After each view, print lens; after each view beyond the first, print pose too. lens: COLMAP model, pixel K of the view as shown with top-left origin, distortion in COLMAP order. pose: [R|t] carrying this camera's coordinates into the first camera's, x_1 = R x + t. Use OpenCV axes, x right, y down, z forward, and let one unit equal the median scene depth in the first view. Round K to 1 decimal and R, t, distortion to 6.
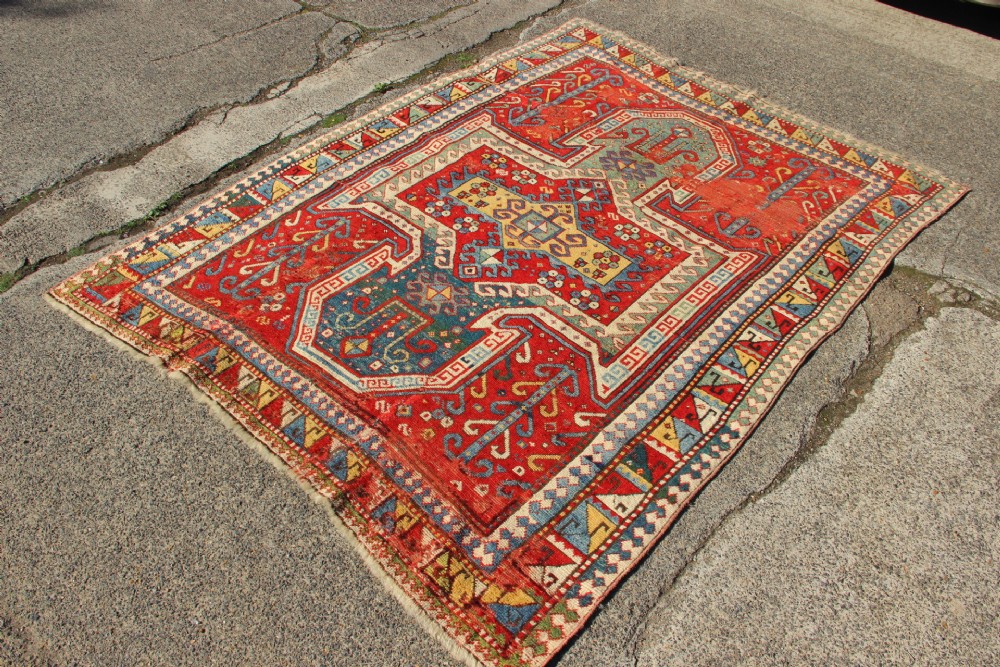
lens RADIAL K [[848.5, 0, 515.9], [0, 848.5, 303.1], [0, 0, 1]] dist [-0.182193, 0.126530]
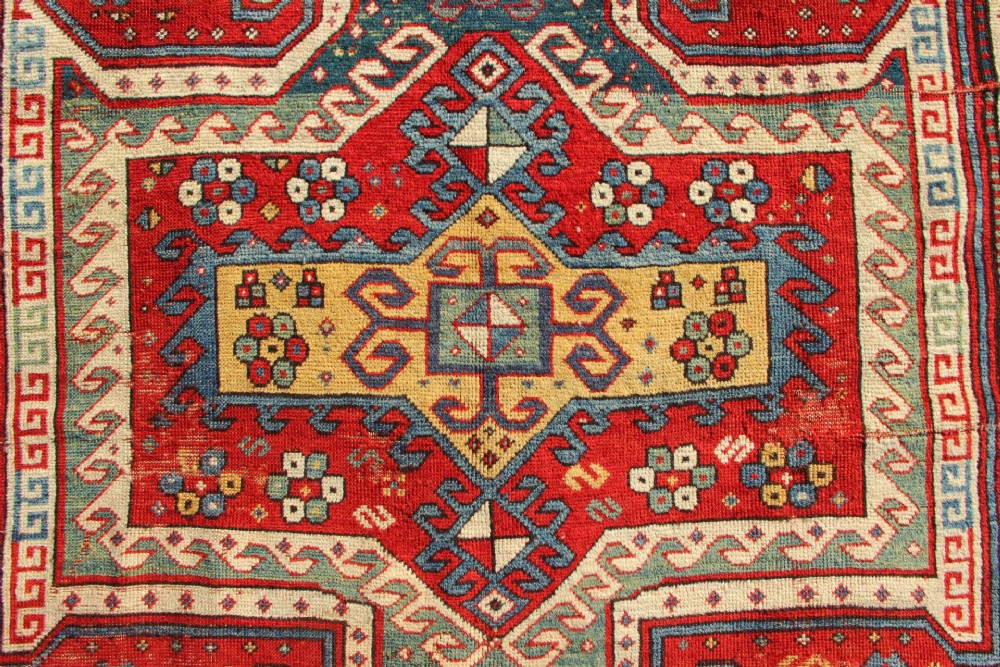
lens RADIAL K [[848.5, 0, 521.9], [0, 848.5, 343.6], [0, 0, 1]] dist [-0.182193, 0.126530]
pose [[-0.735956, 0.672568, -0.077597, 0.053679], [-0.499537, -0.462073, 0.732770, -0.412243], [0.456982, 0.578049, 0.676038, 0.852440]]
